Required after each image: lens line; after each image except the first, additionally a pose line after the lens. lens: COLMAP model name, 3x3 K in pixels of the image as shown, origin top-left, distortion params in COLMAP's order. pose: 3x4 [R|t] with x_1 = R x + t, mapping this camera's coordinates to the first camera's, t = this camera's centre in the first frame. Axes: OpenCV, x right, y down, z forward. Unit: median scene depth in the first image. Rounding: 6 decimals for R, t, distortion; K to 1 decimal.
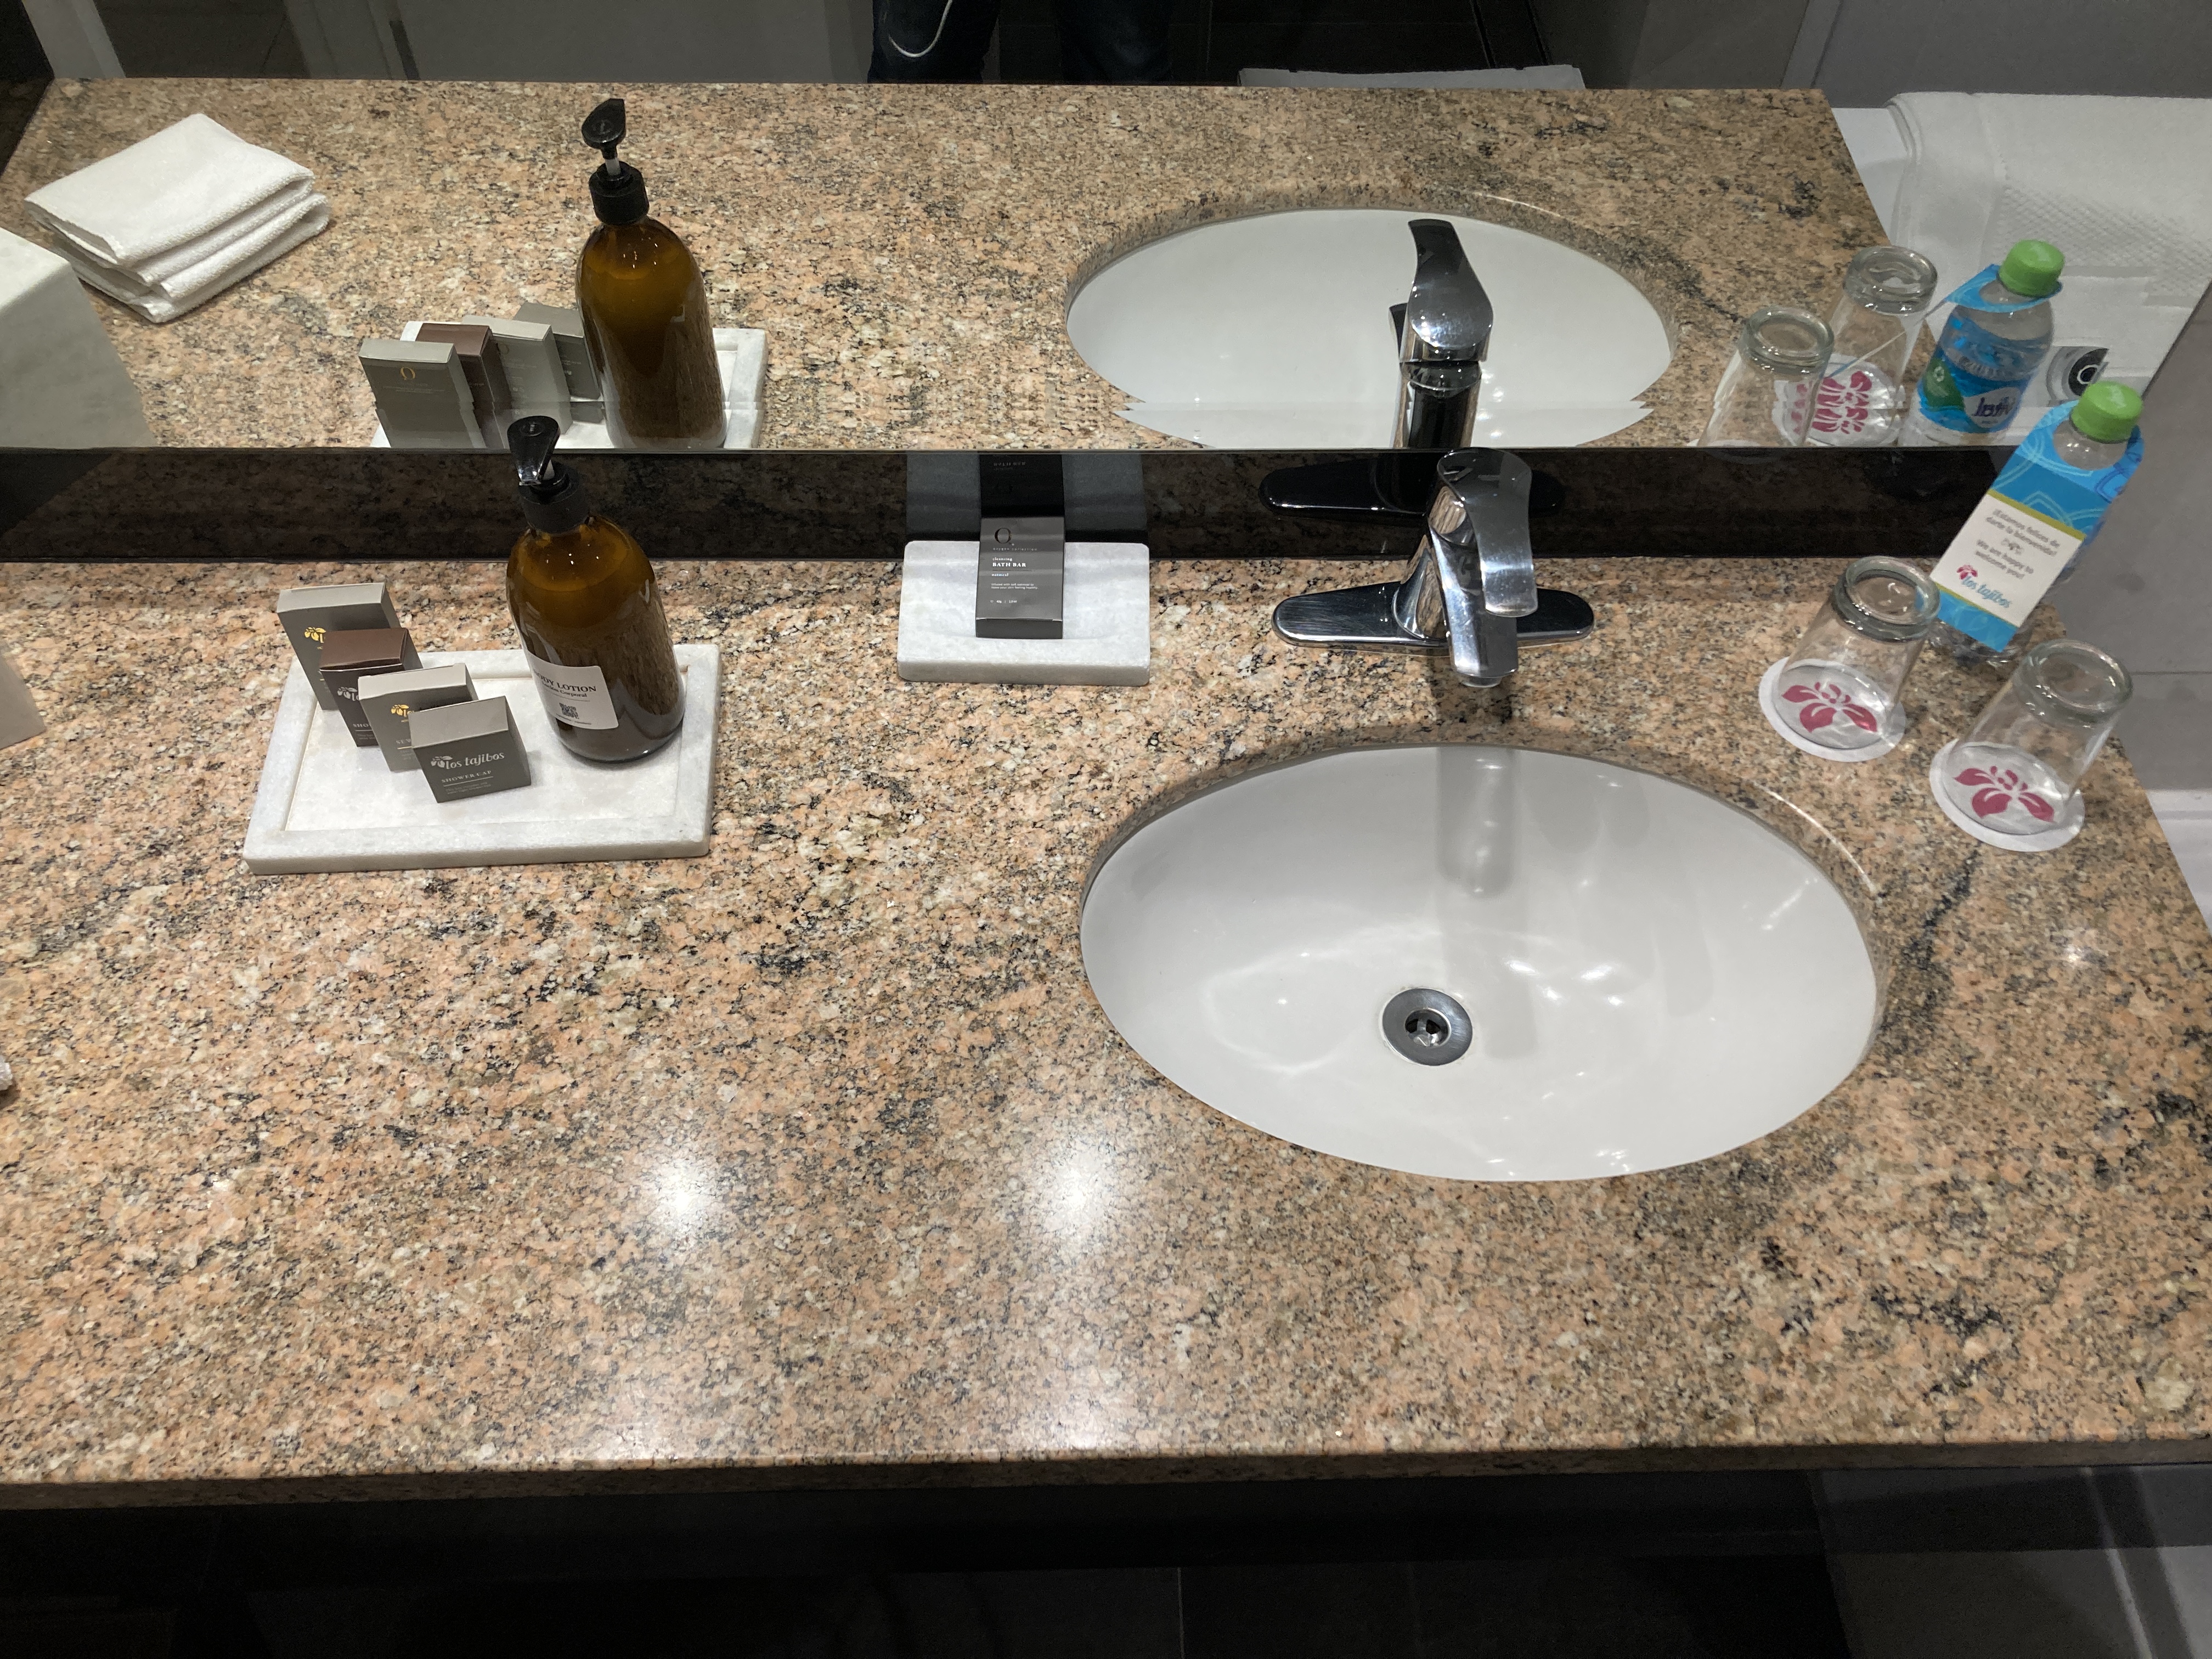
lens RADIAL K [[1823.4, 0, 1103.6], [0, 1823.4, 774.7], [0, 0, 1]] dist [0.058155, -0.084075]
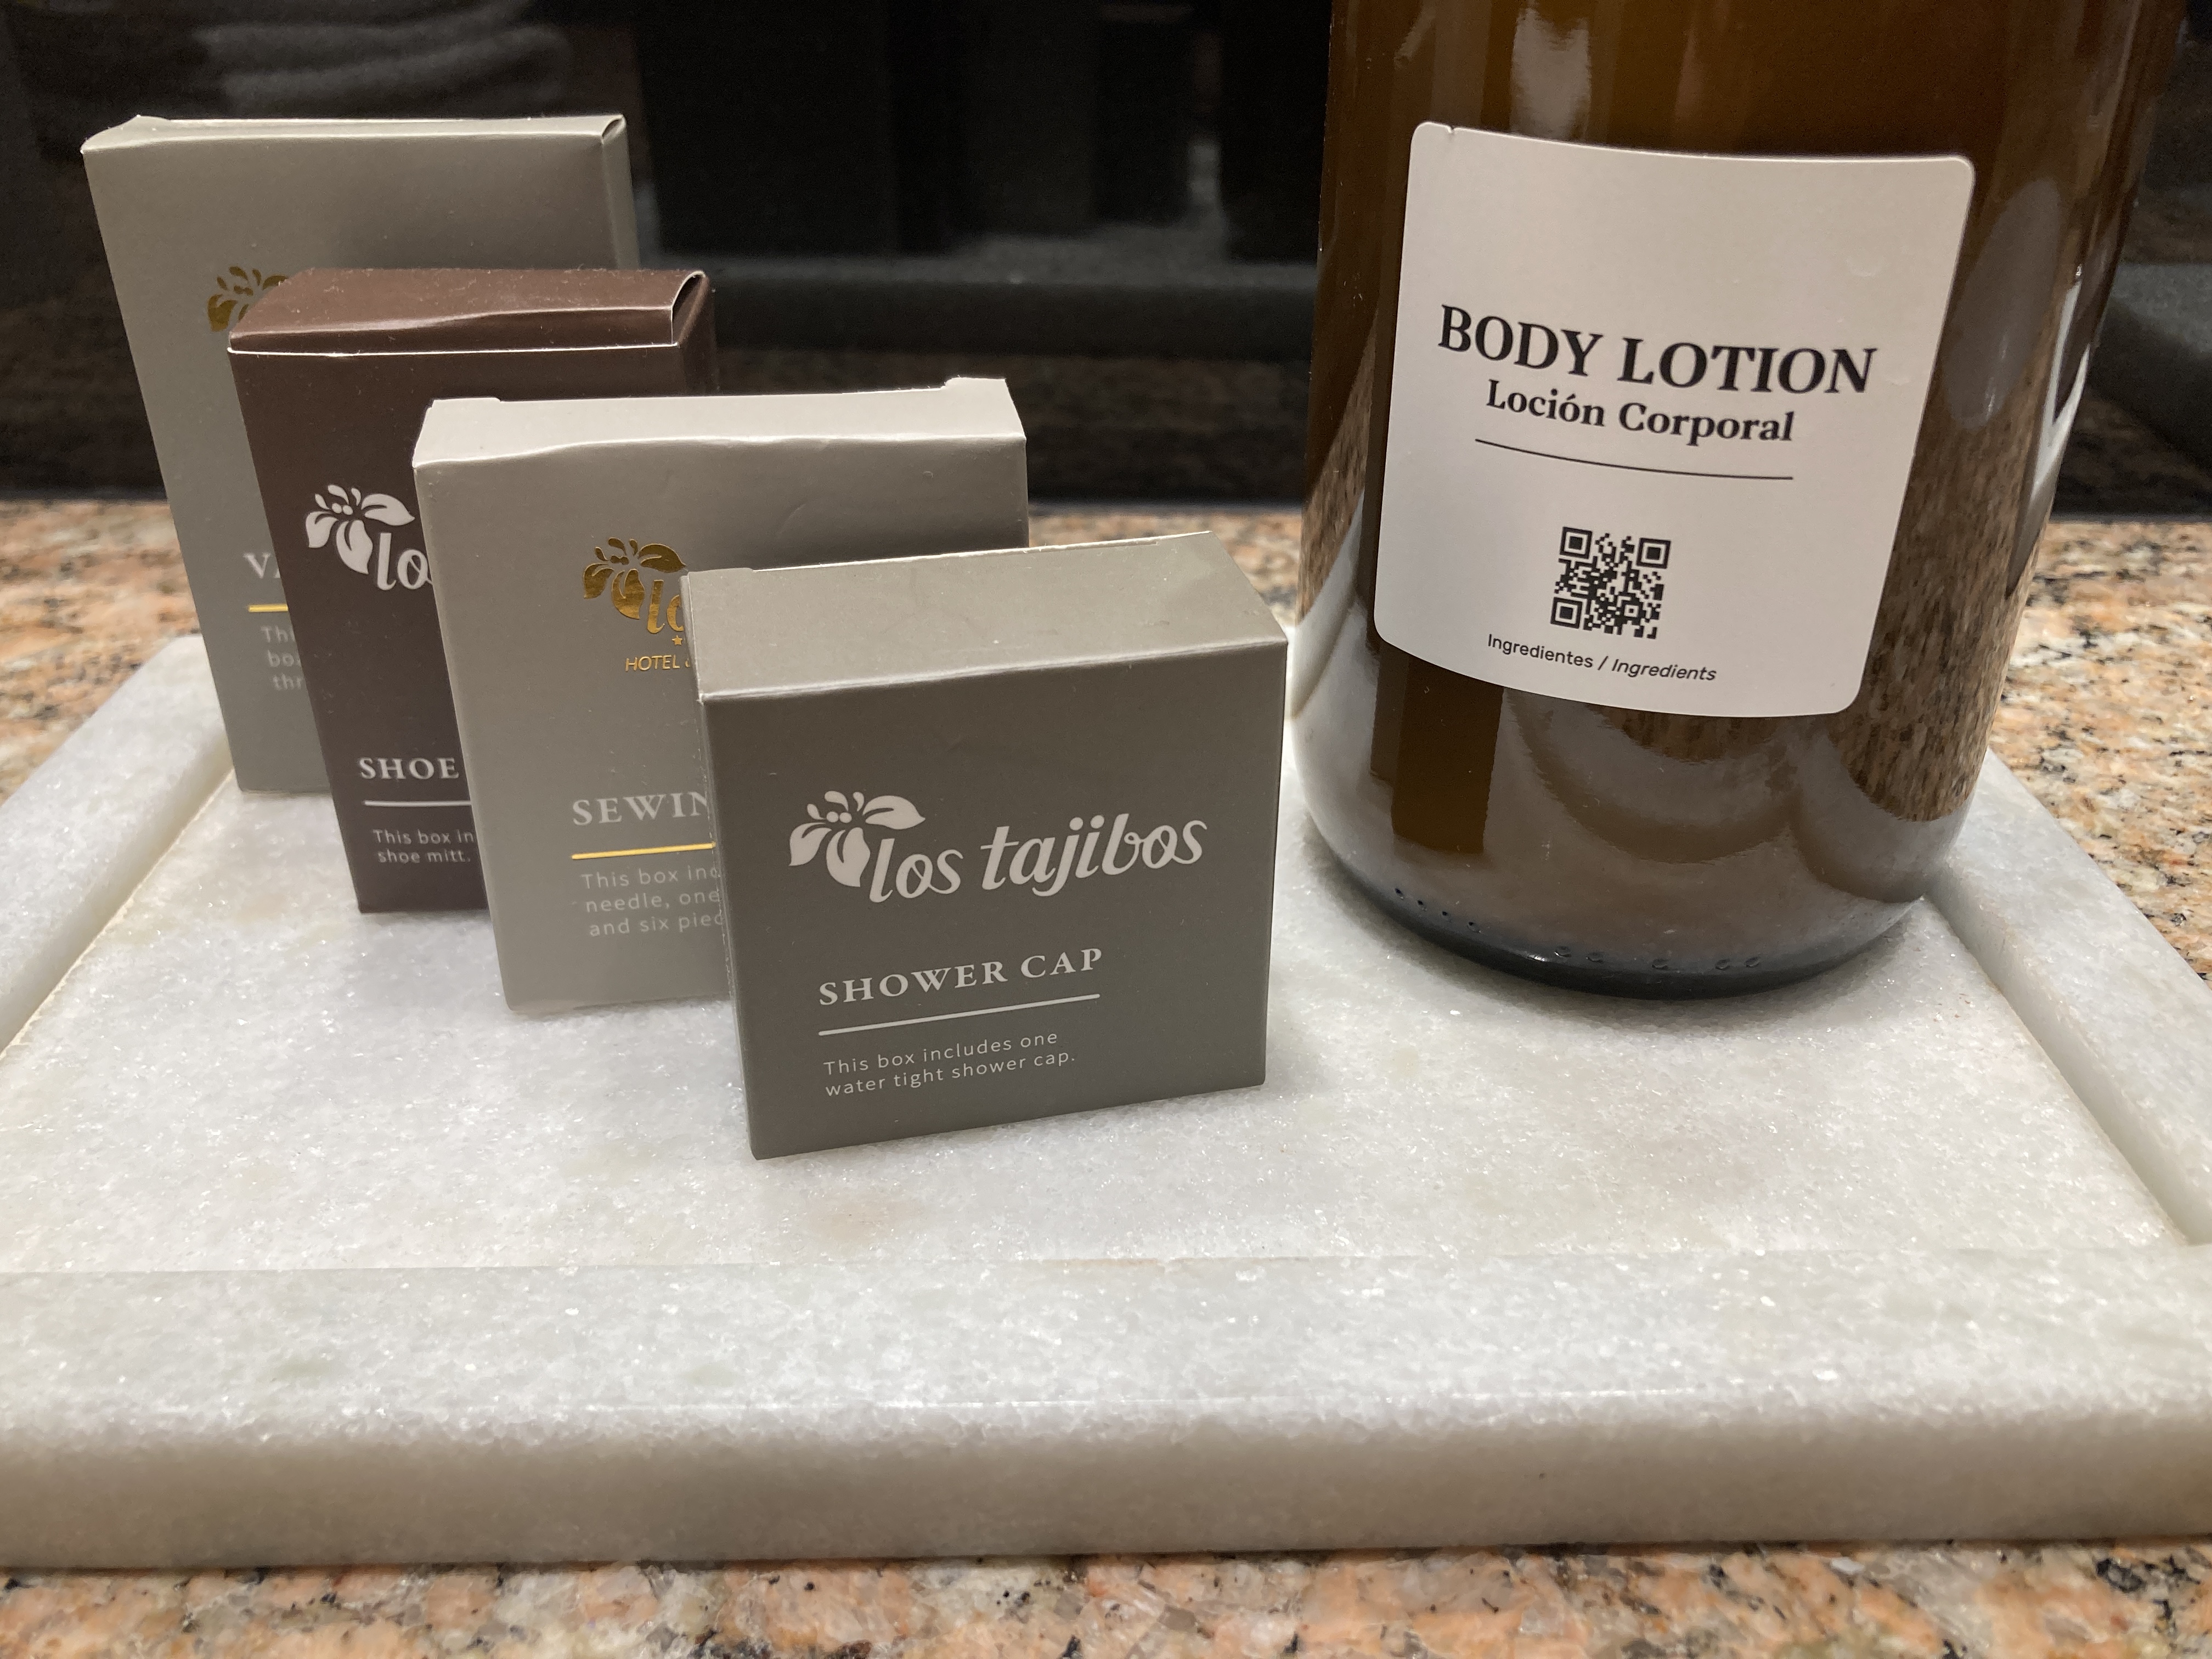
lens RADIAL K [[1823.4, 0, 1103.6], [0, 1823.4, 774.7], [0, 0, 1]] dist [0.058155, -0.084075]
pose [[0.998664, -0.011204, -0.050437, -0.328282], [-0.010413, 0.912523, -0.408893, 0.053034], [0.050606, 0.408872, 0.911188, 0.845055]]
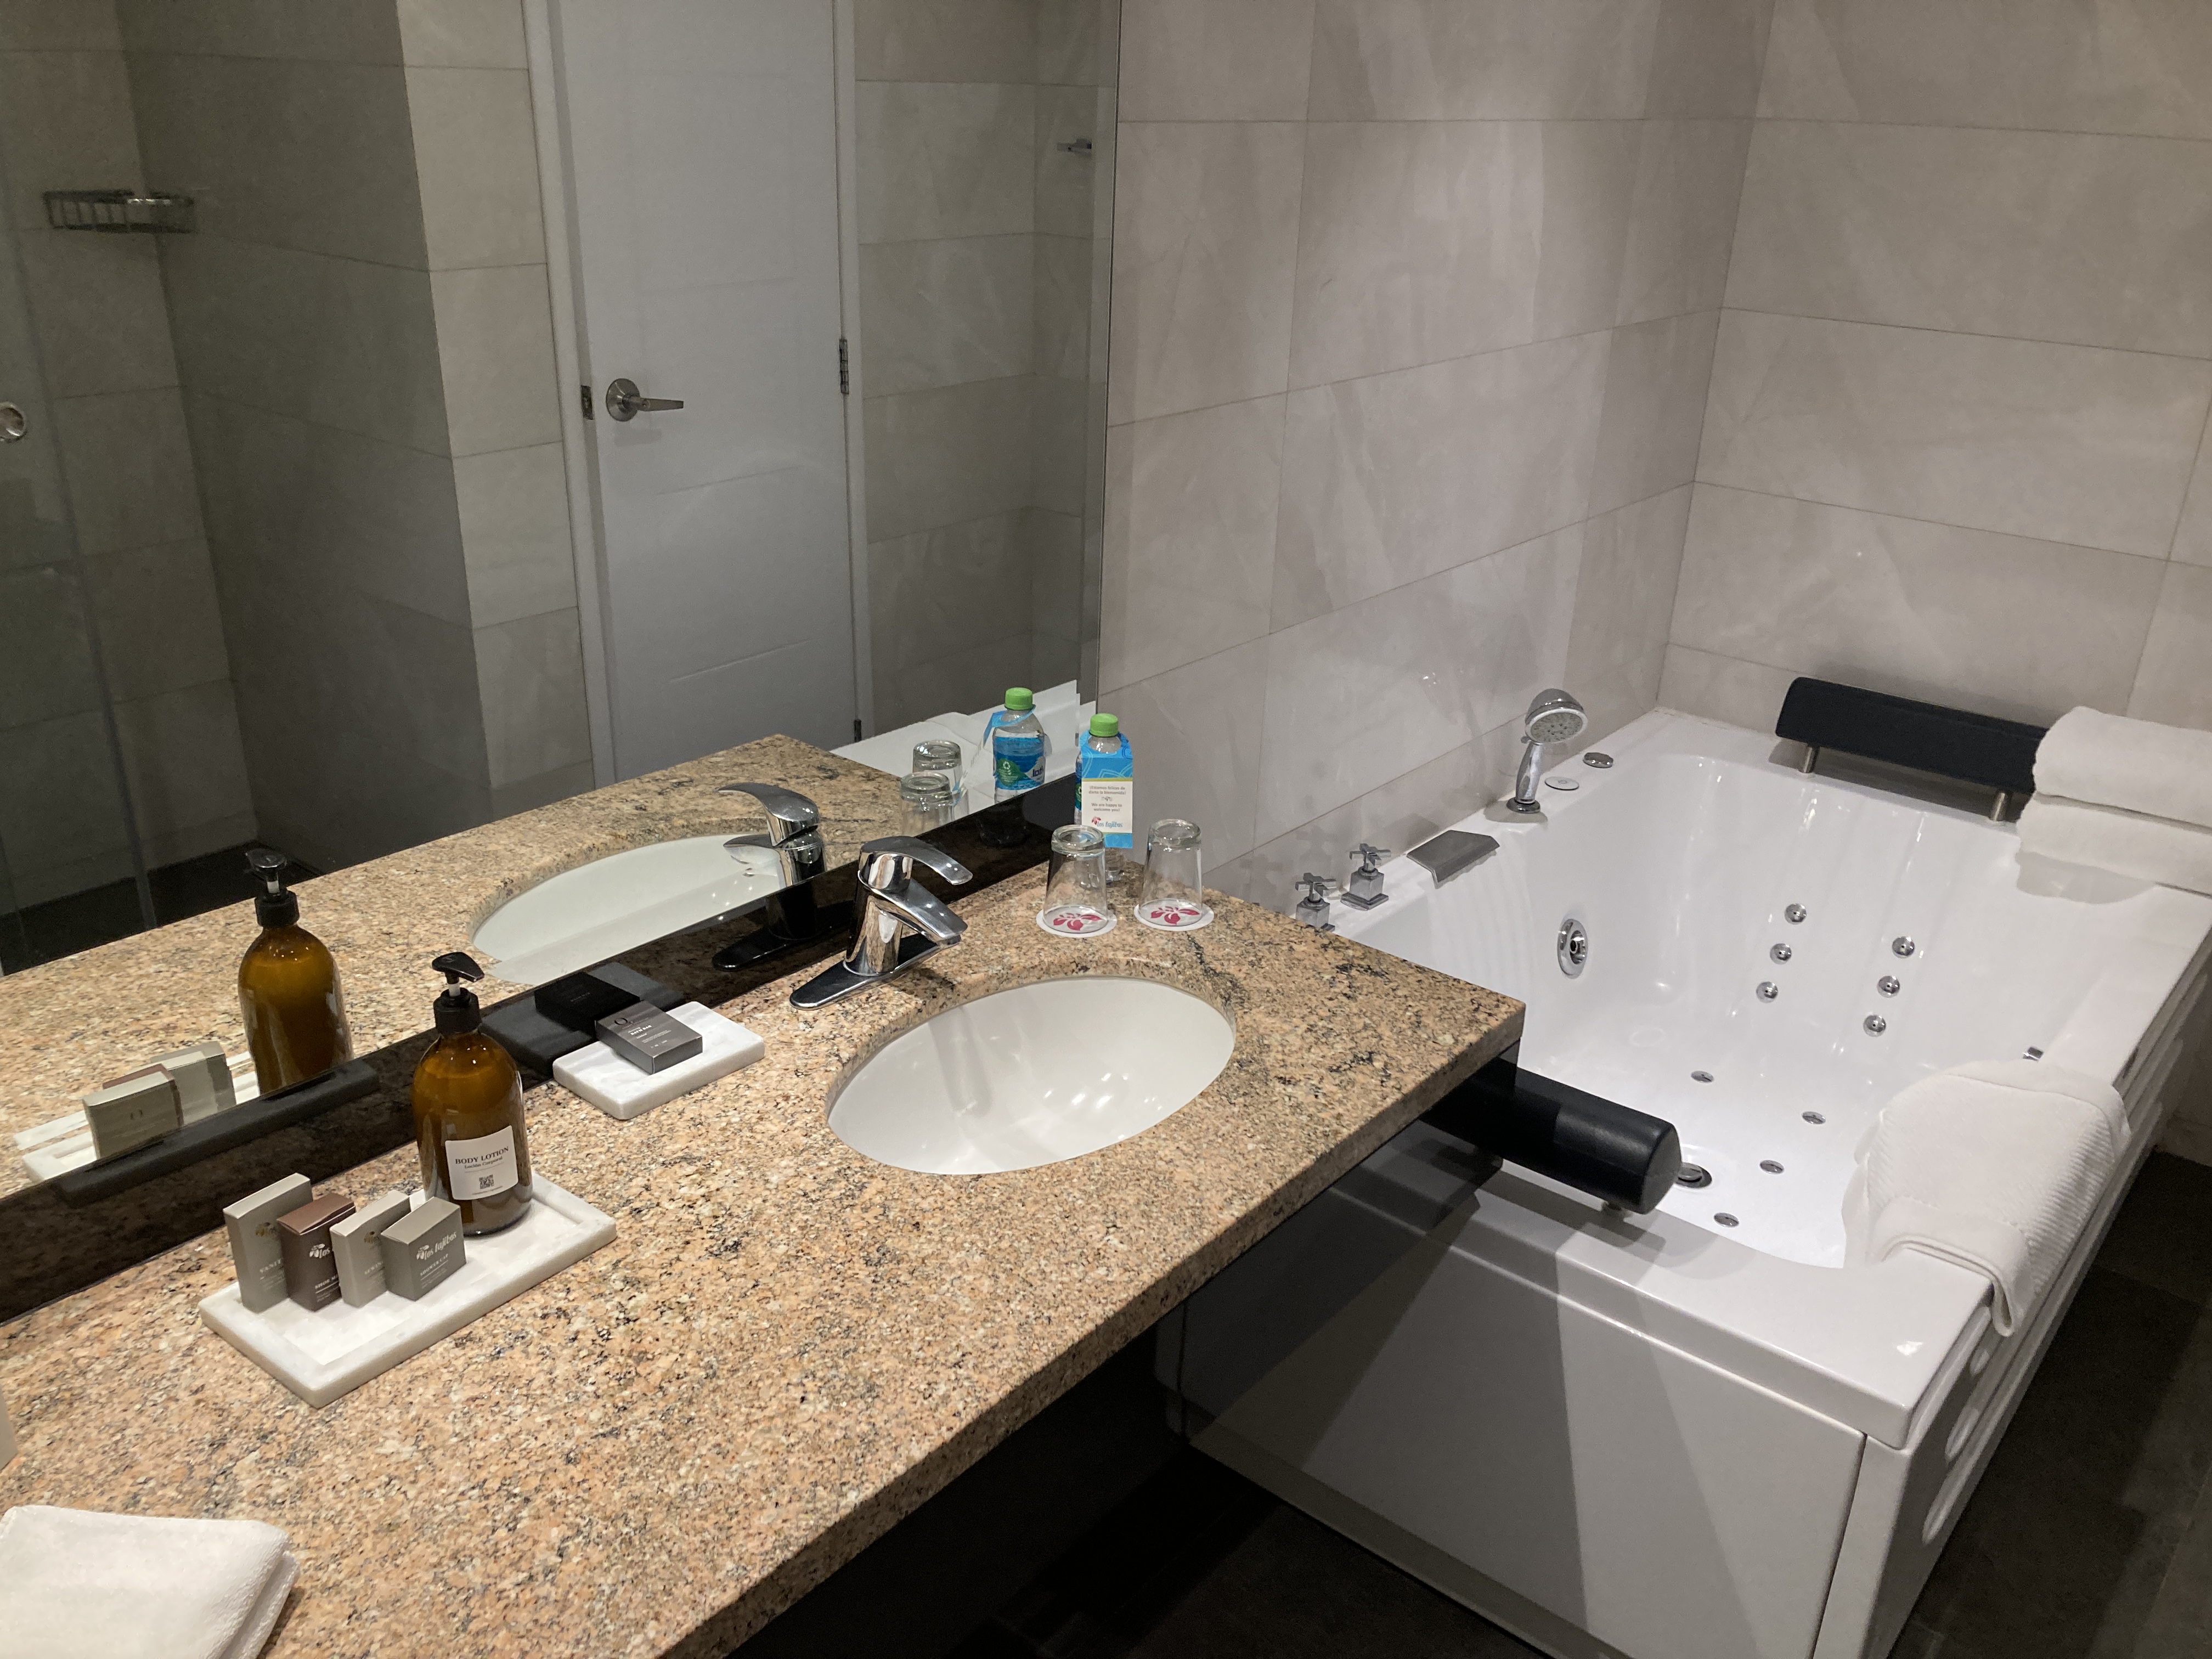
lens RADIAL K [[1823.4, 0, 1103.6], [0, 1823.4, 774.7], [0, 0, 1]] dist [0.058155, -0.084075]
pose [[0.652073, -0.274622, 0.706671, -0.855942], [0.591037, 0.767913, -0.246952, 0.332167], [-0.474843, 0.578699, 0.663047, -0.266959]]
